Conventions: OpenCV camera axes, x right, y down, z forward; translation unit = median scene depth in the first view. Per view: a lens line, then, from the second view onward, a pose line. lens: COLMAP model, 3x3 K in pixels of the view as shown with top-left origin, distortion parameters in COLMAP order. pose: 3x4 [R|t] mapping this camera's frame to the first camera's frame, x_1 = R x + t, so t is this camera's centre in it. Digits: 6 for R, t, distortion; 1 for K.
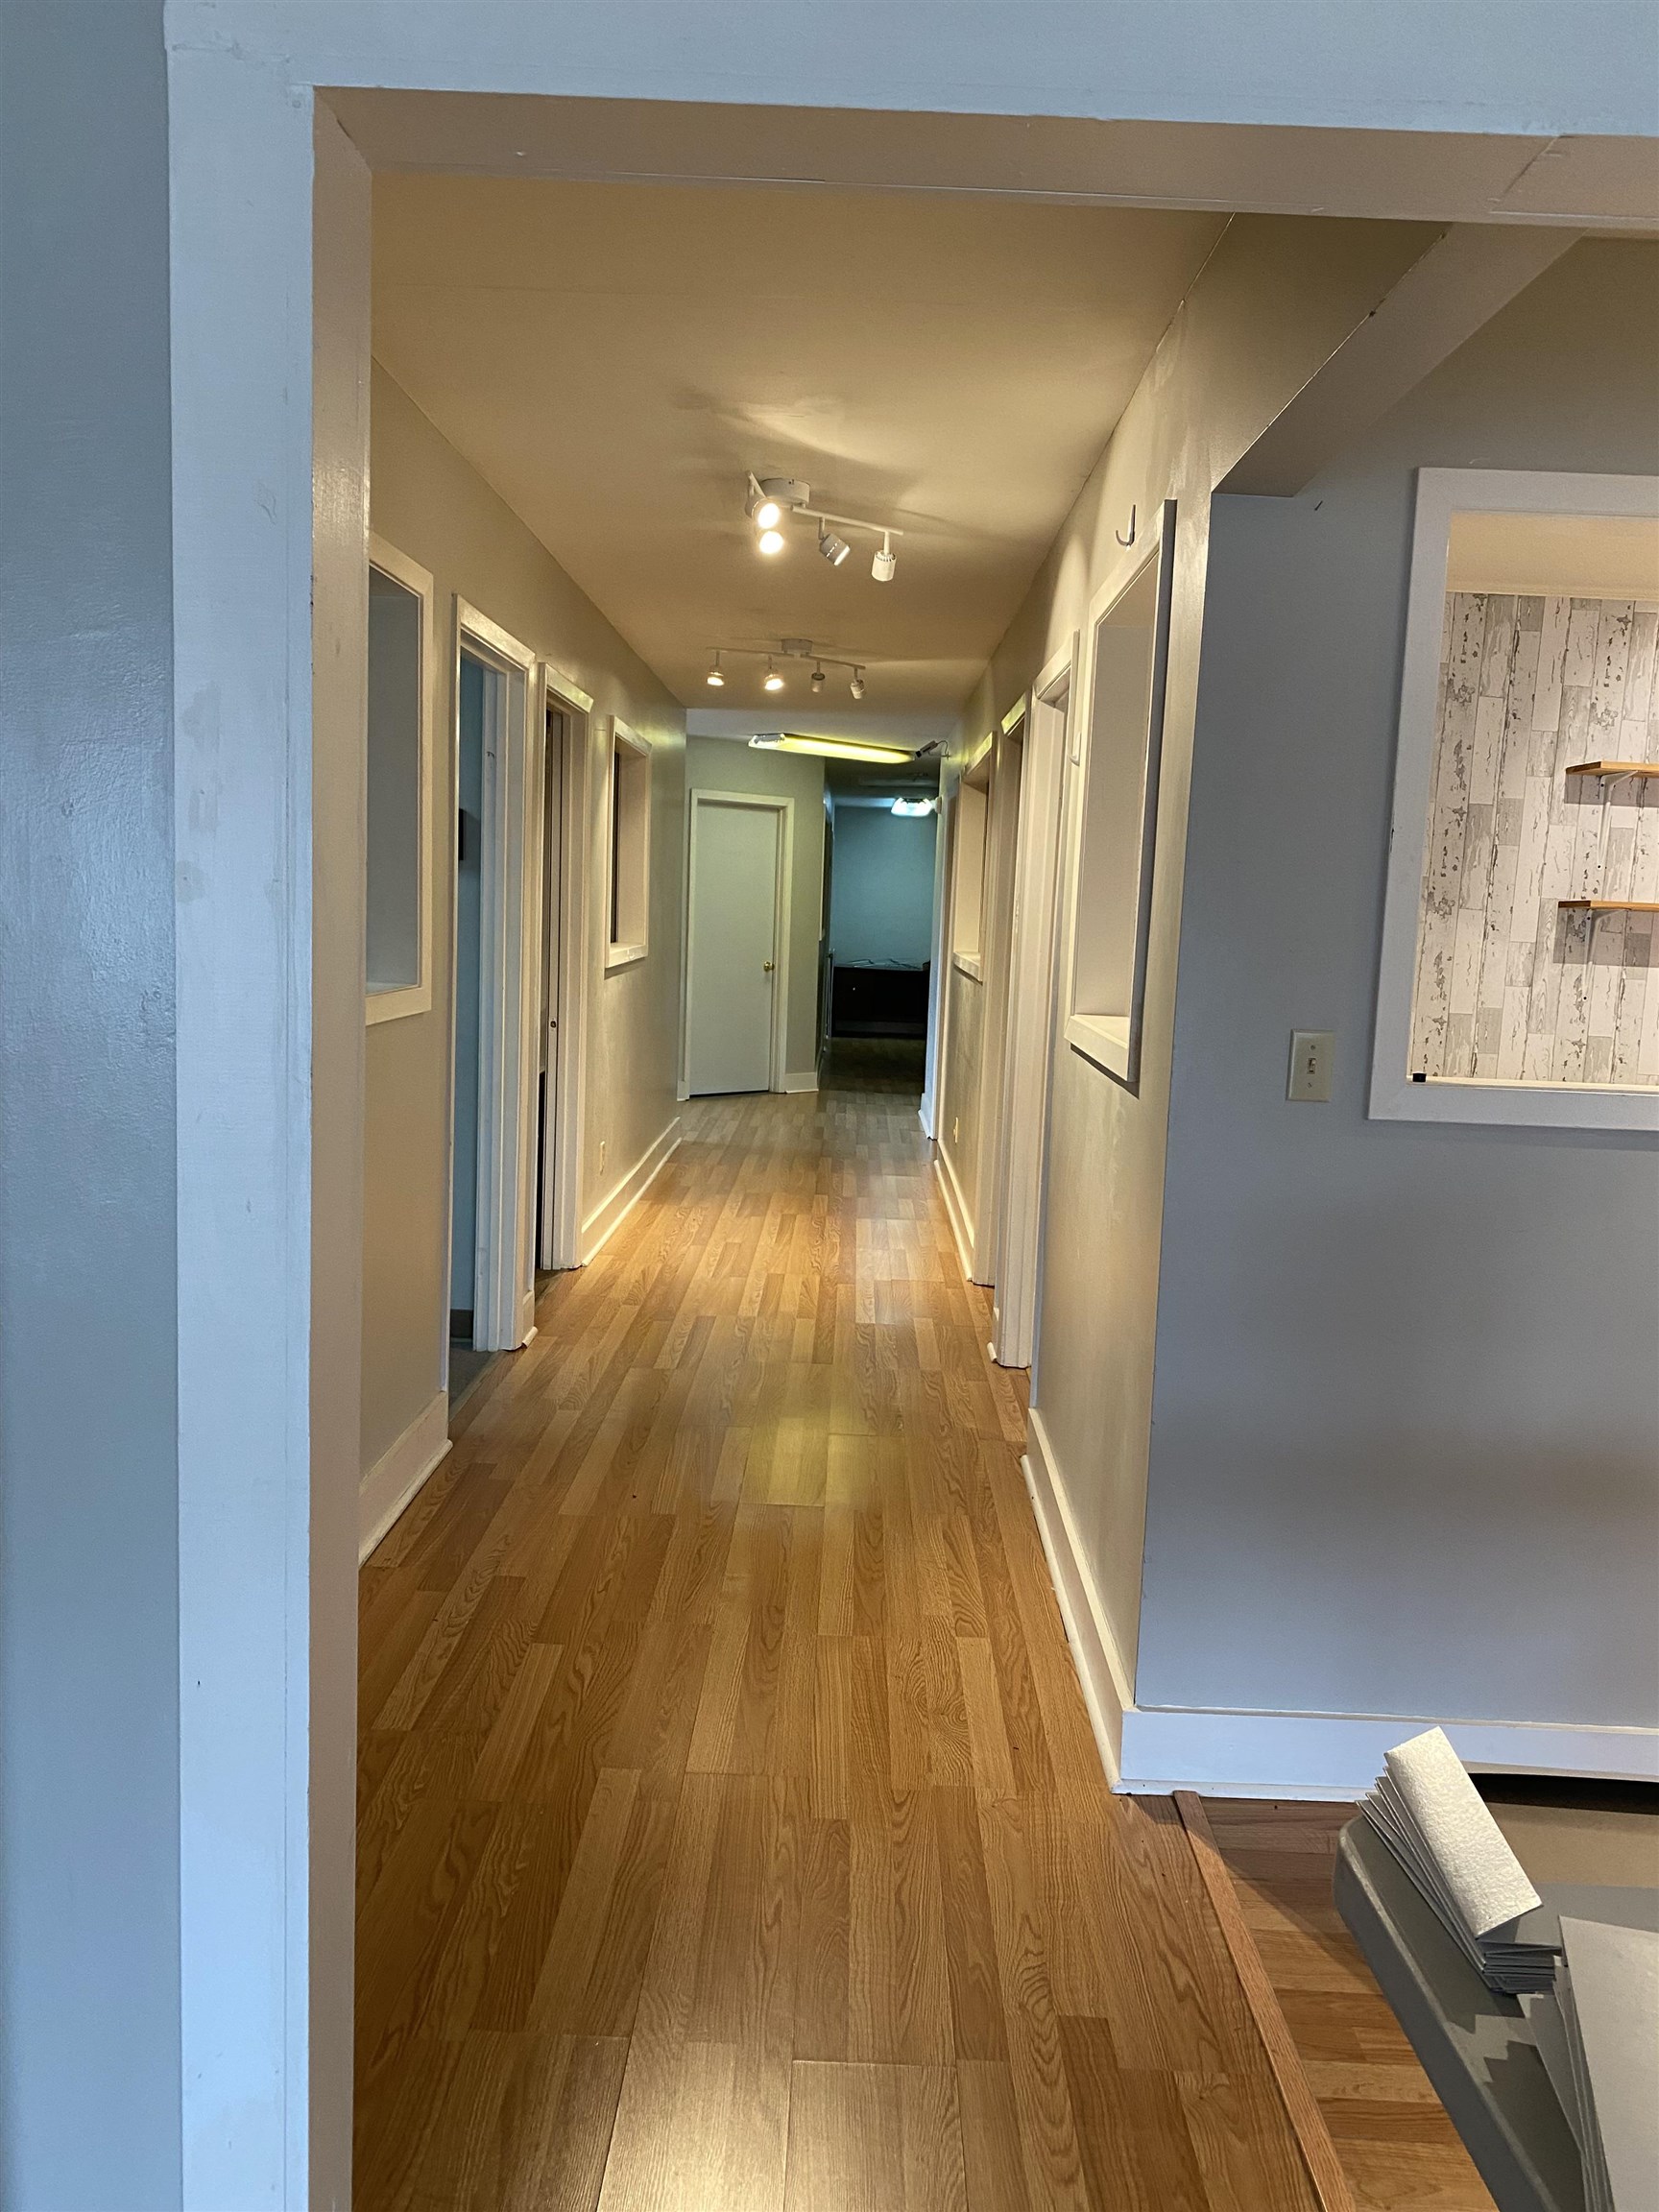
lens RADIAL K [[1630.1, 0, 829.5], [0, 1630.1, 1106.0], [0, 0, 1]] dist [0.096805, -0.419896]
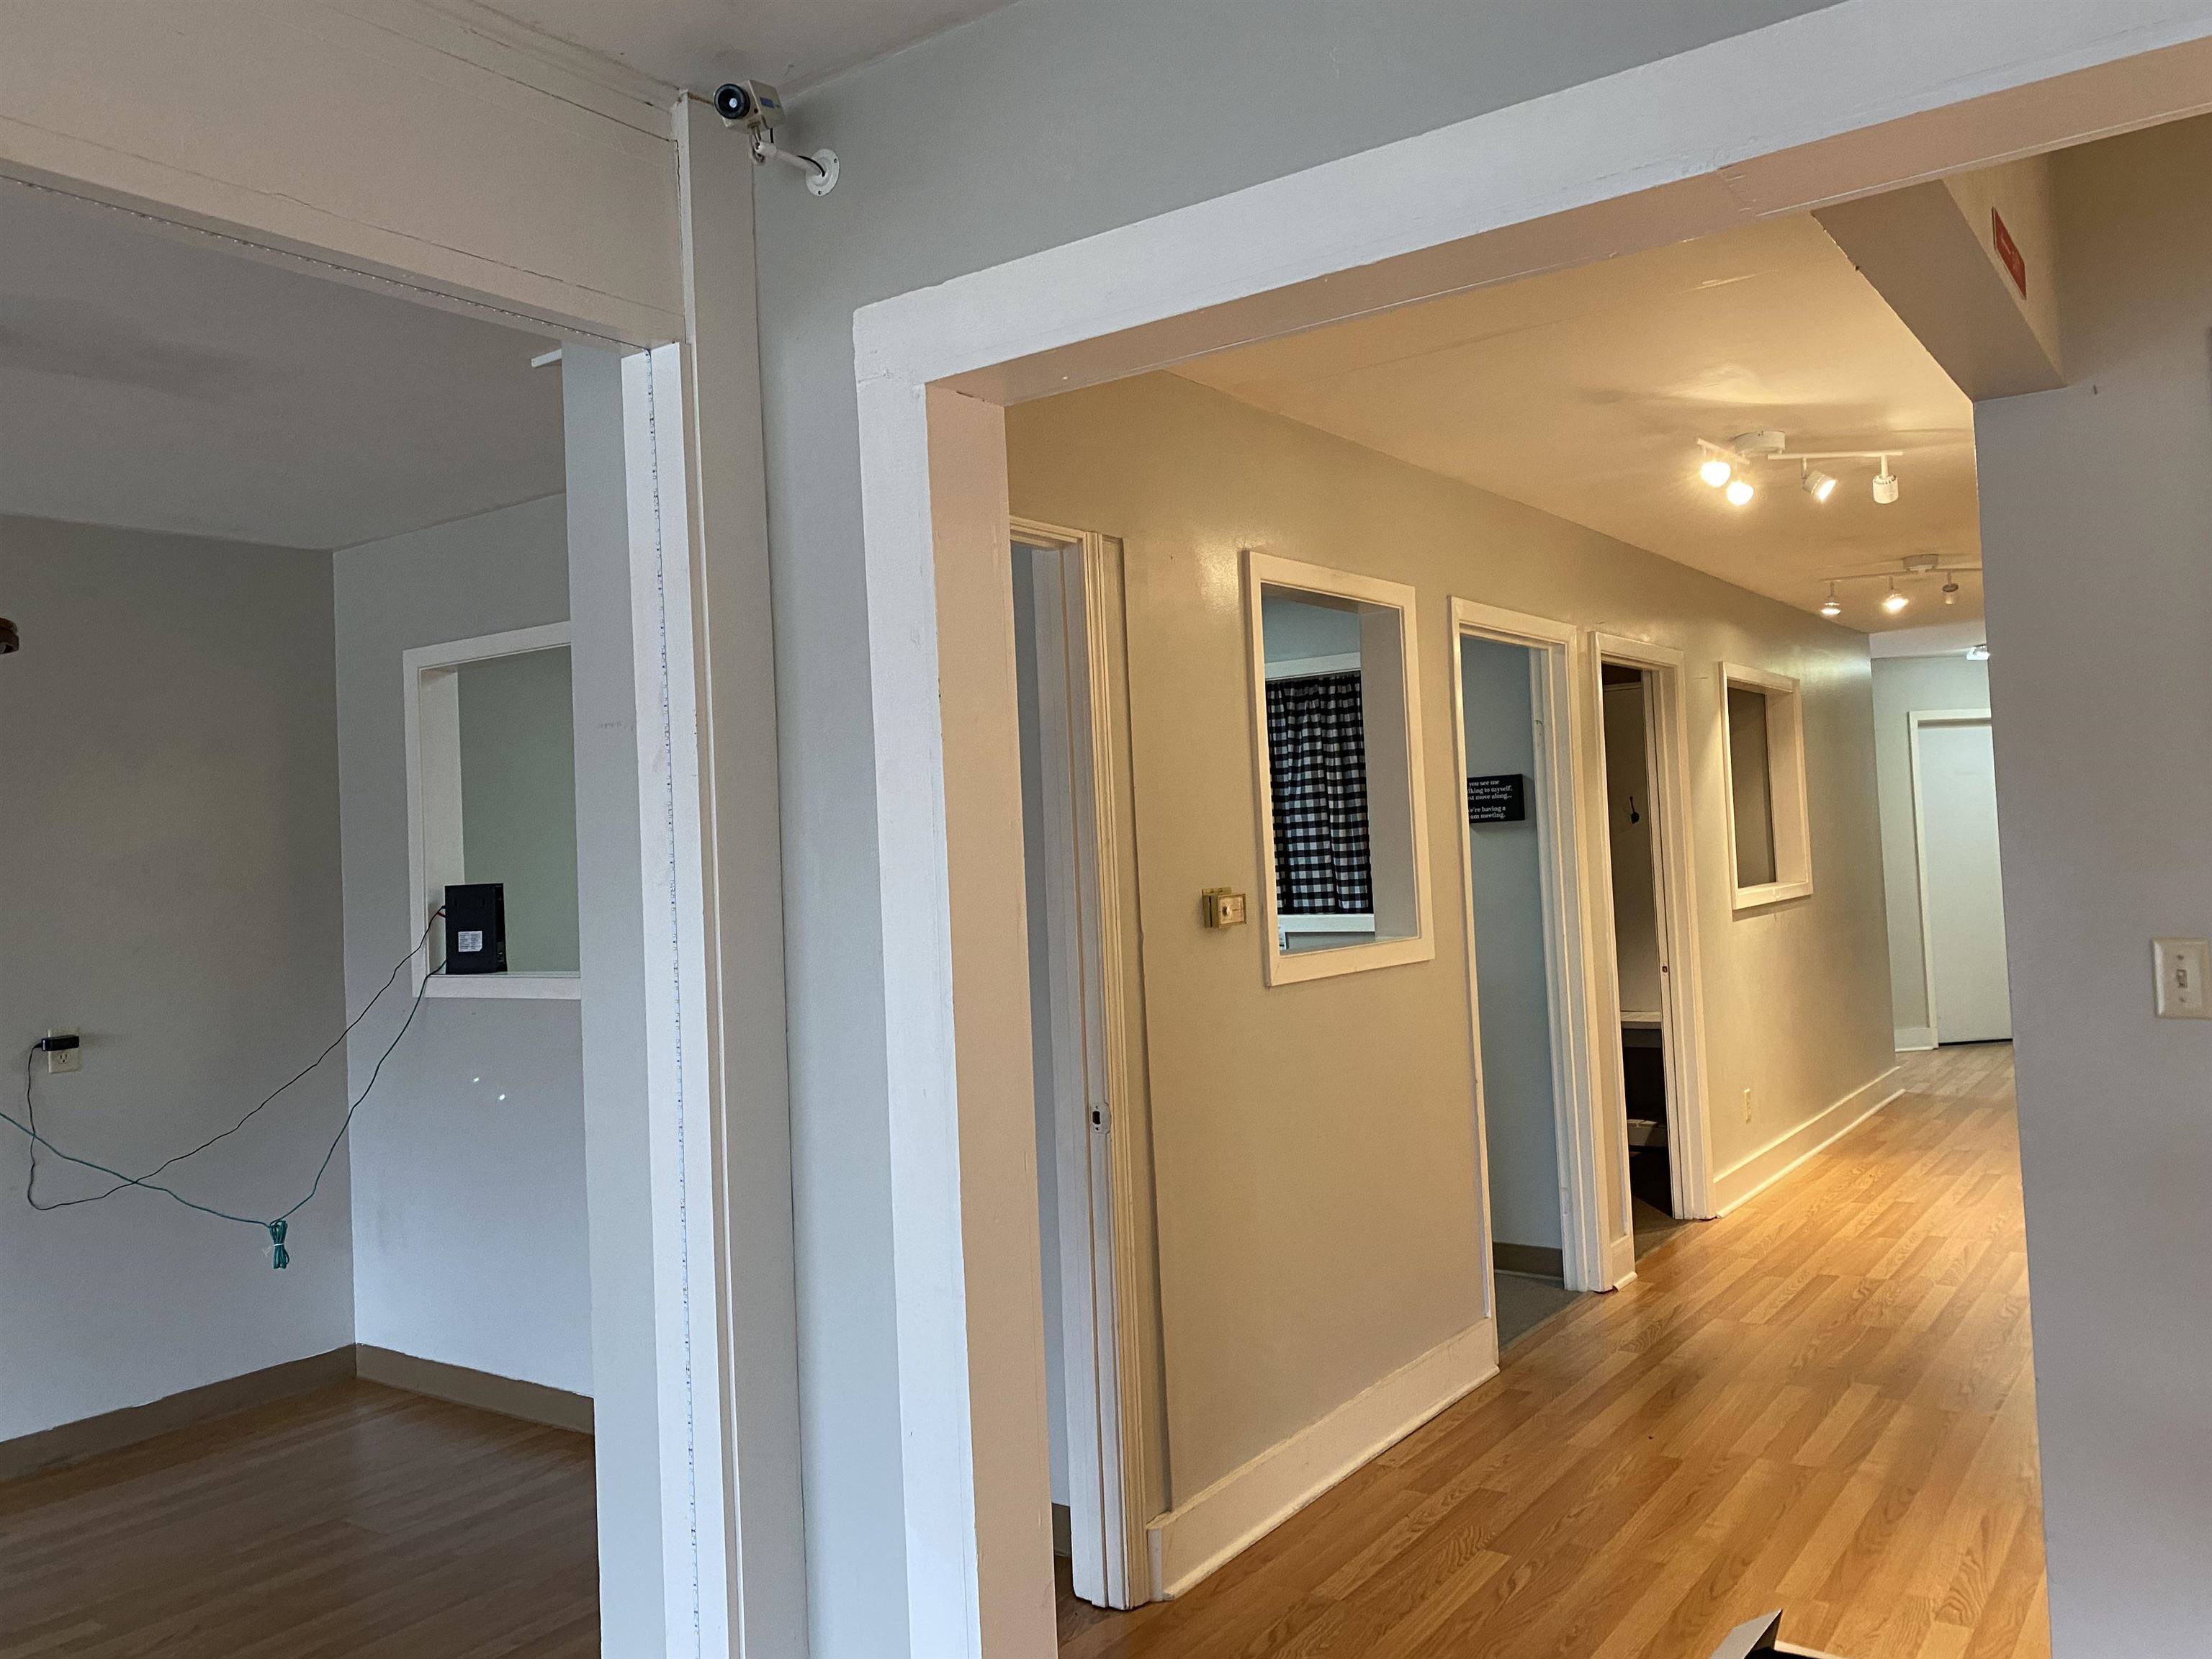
lens RADIAL K [[1639.9, 0, 1070.3], [0, 1639.9, 800.3], [0, 0, 1]] dist [0.005546, -0.051395]
pose [[0.799247, -0.098169, -0.592930, 0.134077], [0.002278, 0.987057, -0.160352, 0.007864], [0.600998, 0.126811, 0.789127, -0.030185]]
